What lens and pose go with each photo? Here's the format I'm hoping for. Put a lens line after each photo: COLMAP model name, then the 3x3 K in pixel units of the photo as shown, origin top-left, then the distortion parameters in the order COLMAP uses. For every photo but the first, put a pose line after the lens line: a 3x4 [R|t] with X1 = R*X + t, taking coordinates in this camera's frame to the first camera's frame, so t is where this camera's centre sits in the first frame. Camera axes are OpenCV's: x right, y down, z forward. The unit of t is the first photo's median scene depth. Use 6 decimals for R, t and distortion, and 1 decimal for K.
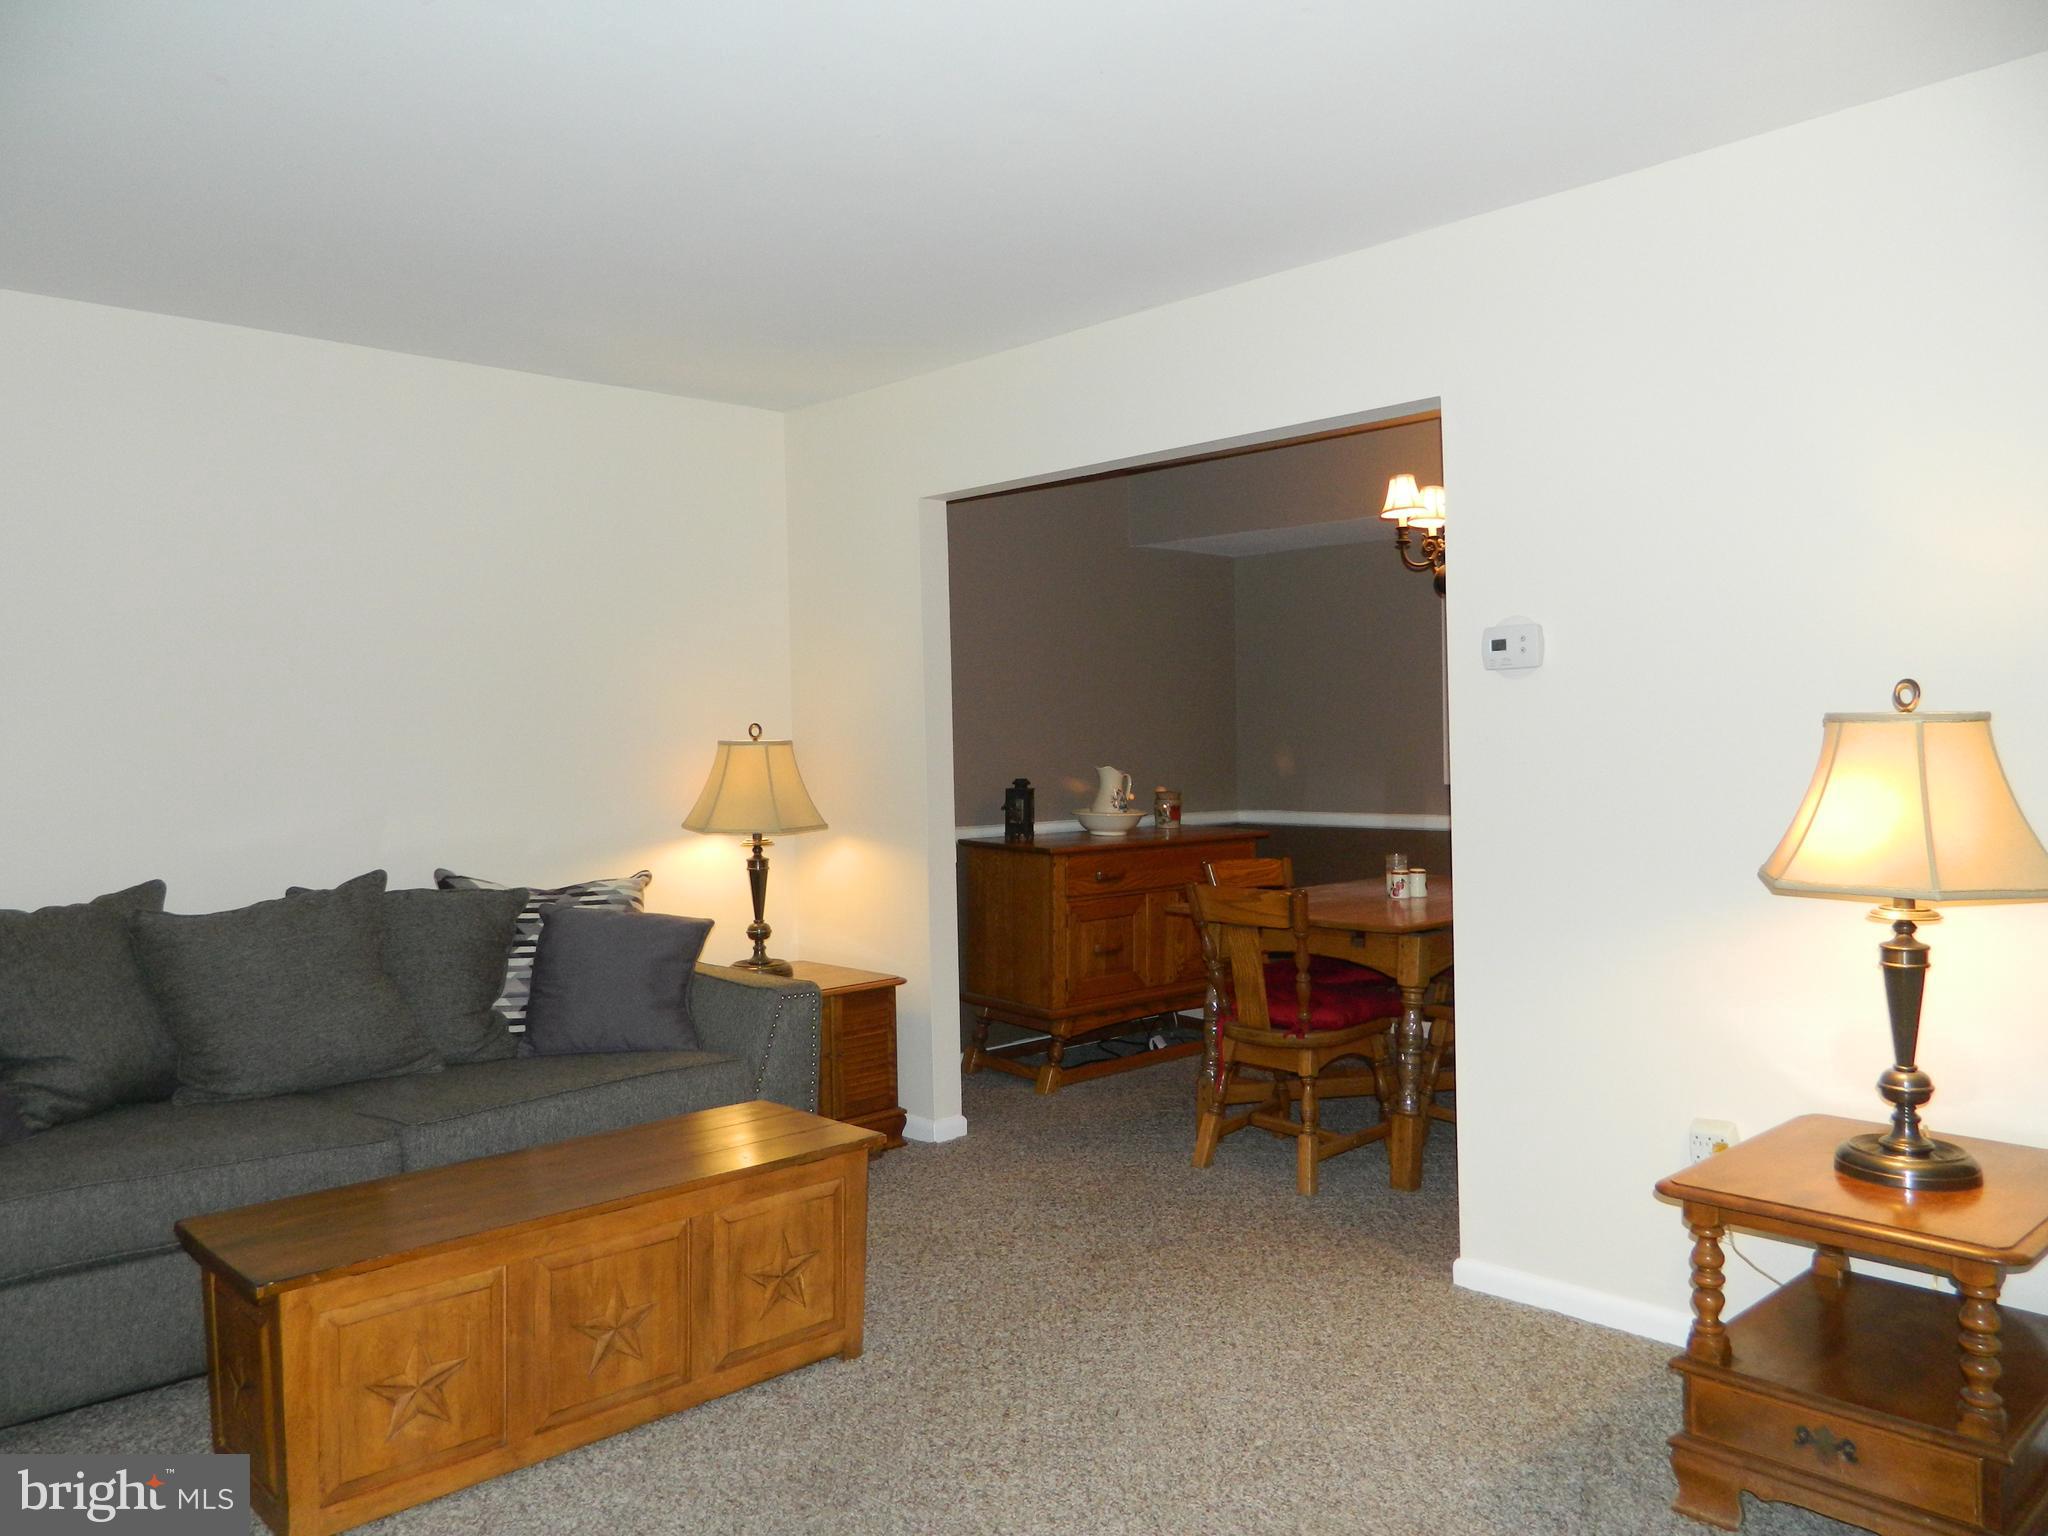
lens RADIAL K [[1519.8, 0, 1022.5], [0, 1519.8, 771.7], [0, 0, 1]] dist [0.010415, -0.002236]
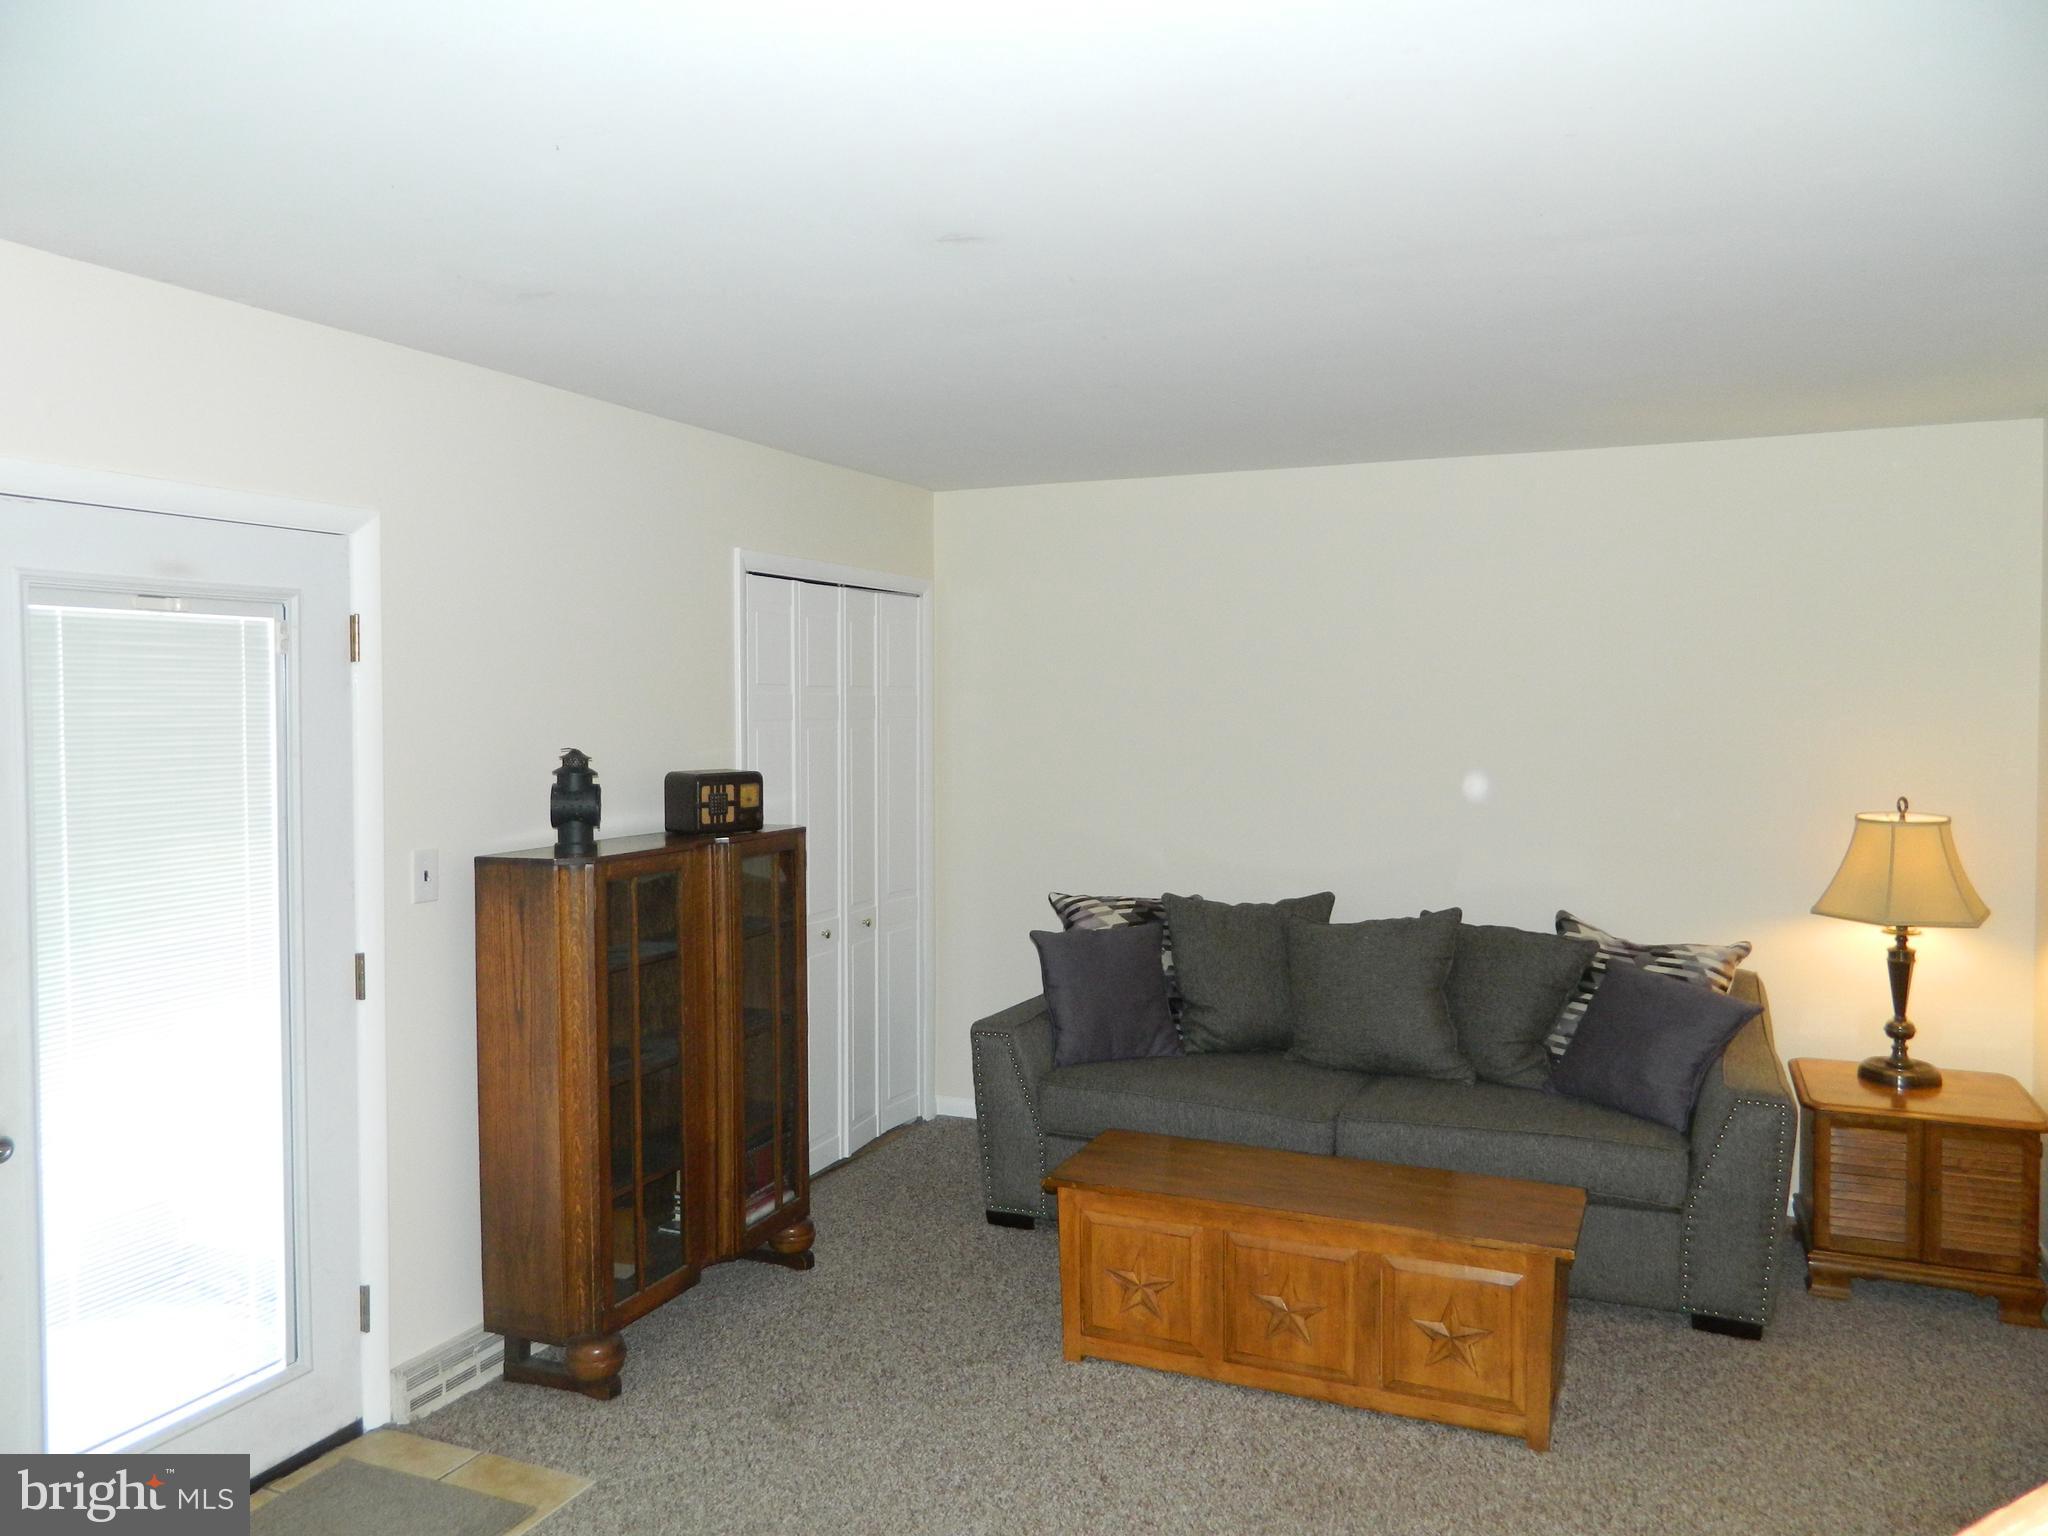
lens RADIAL K [[1519.8, 0, 1015.0], [0, 1519.8, 766.1], [0, 0, 1]] dist [0.010415, -0.002236]
pose [[0.394671, 0.061275, -0.916777, 0.695588], [-0.029082, 0.998107, 0.054191, -0.133218], [0.918362, 0.005274, 0.395705, 0.260399]]
